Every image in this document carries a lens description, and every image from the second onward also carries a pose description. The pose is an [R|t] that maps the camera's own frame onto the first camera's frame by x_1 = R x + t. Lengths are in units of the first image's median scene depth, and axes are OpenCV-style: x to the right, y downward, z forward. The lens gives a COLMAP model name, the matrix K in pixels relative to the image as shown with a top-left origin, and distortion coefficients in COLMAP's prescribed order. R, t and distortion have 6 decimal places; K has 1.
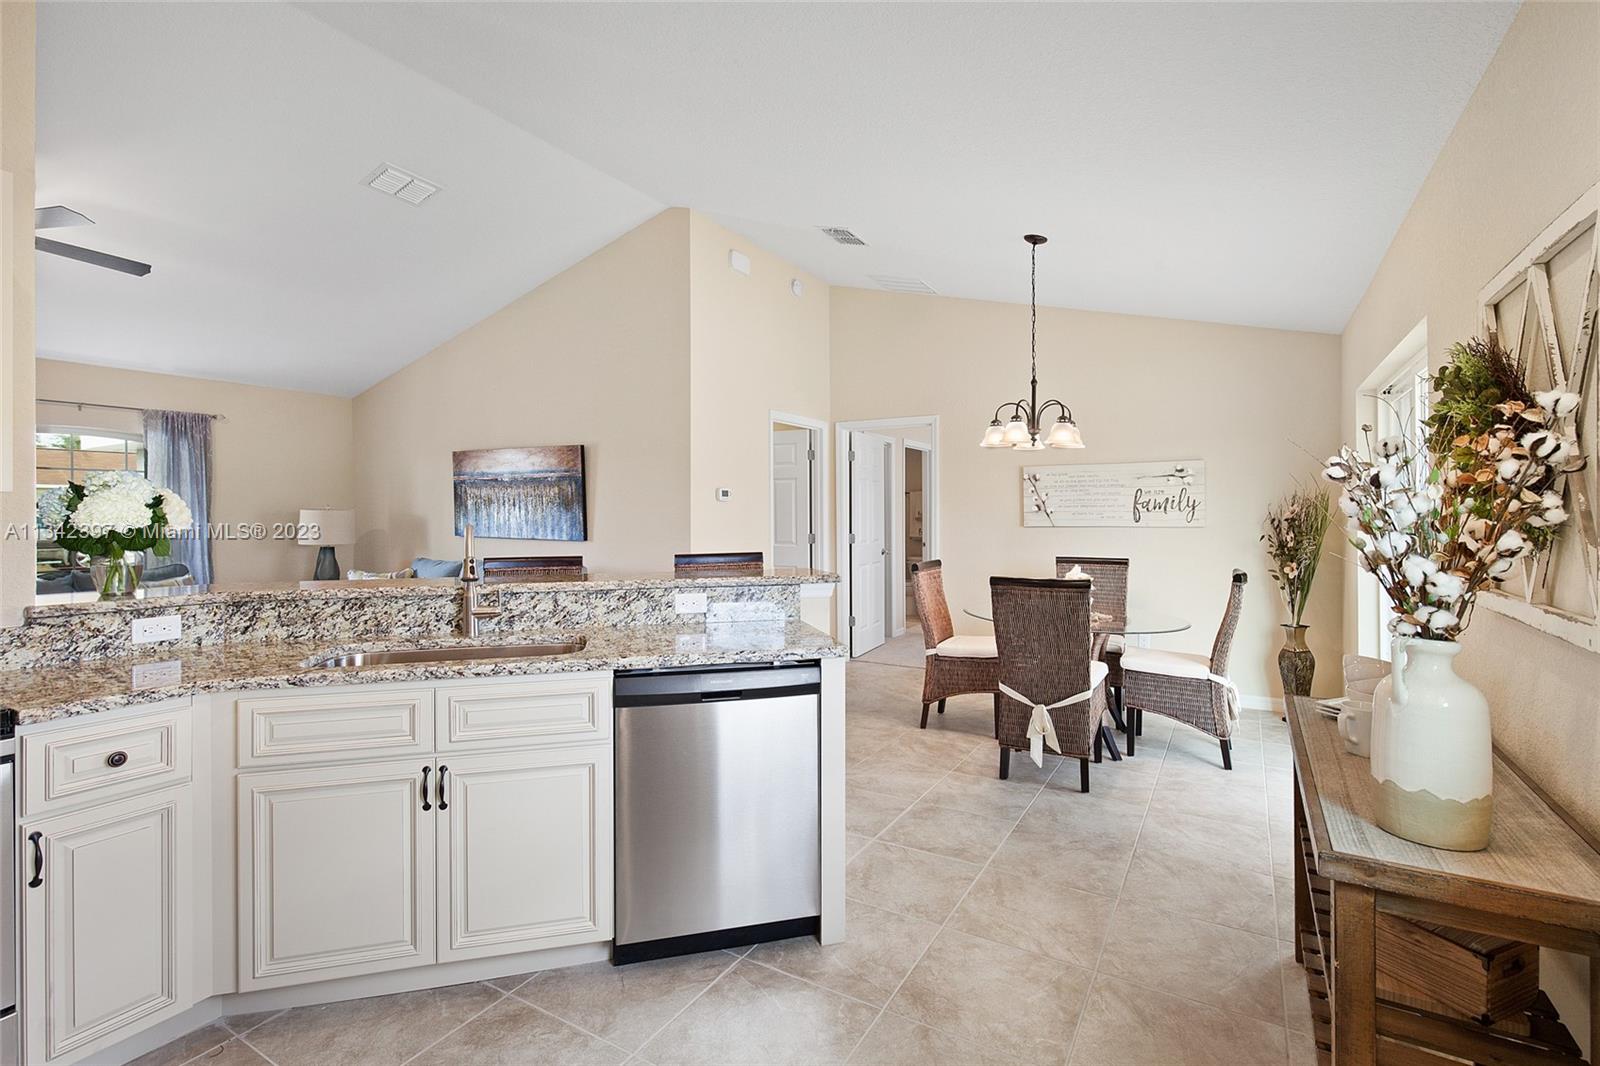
lens RADIAL K [[745.9, 0, 805.1], [0, 745.9, 511.9], [0, 0, 1]] dist [0.001531, 0.000123]
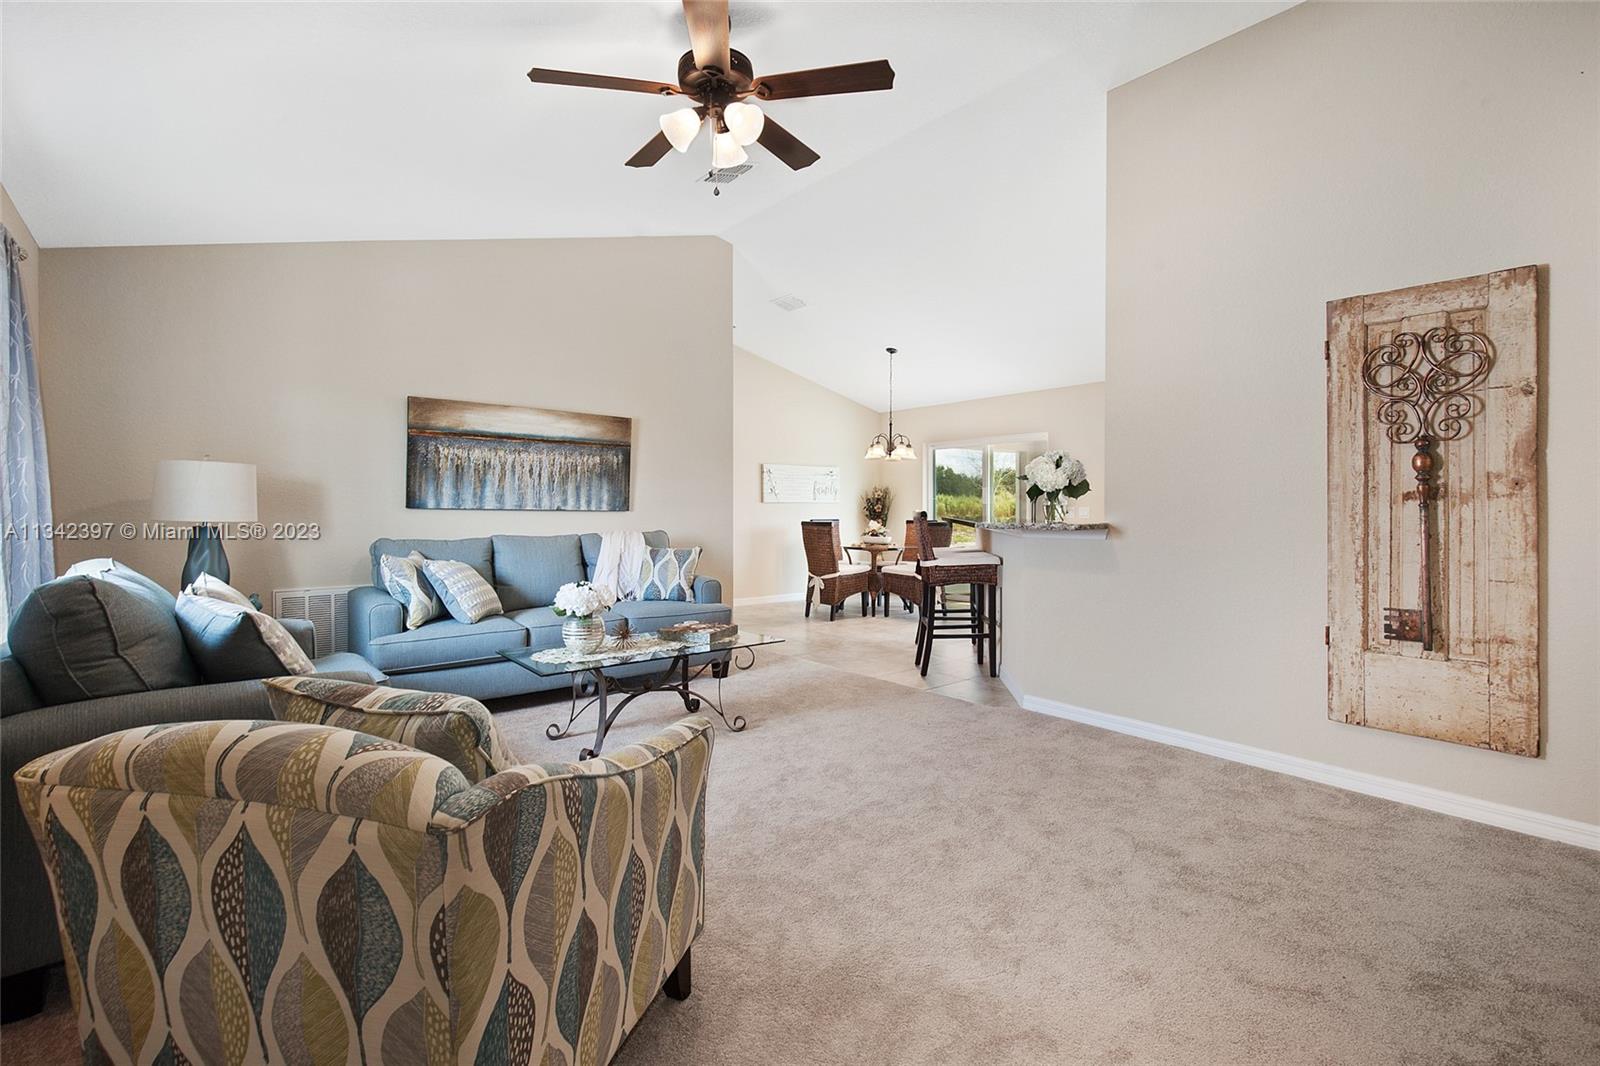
lens RADIAL K [[745.9, 0, 805.1], [0, 745.9, 511.9], [0, 0, 1]] dist [0.001531, 0.000123]
pose [[0.336120, -0.000349, 0.941819, -1.166634], [-0.004941, 0.999986, 0.002134, 0.036158], [-0.941806, -0.005371, 0.336114, 0.412186]]
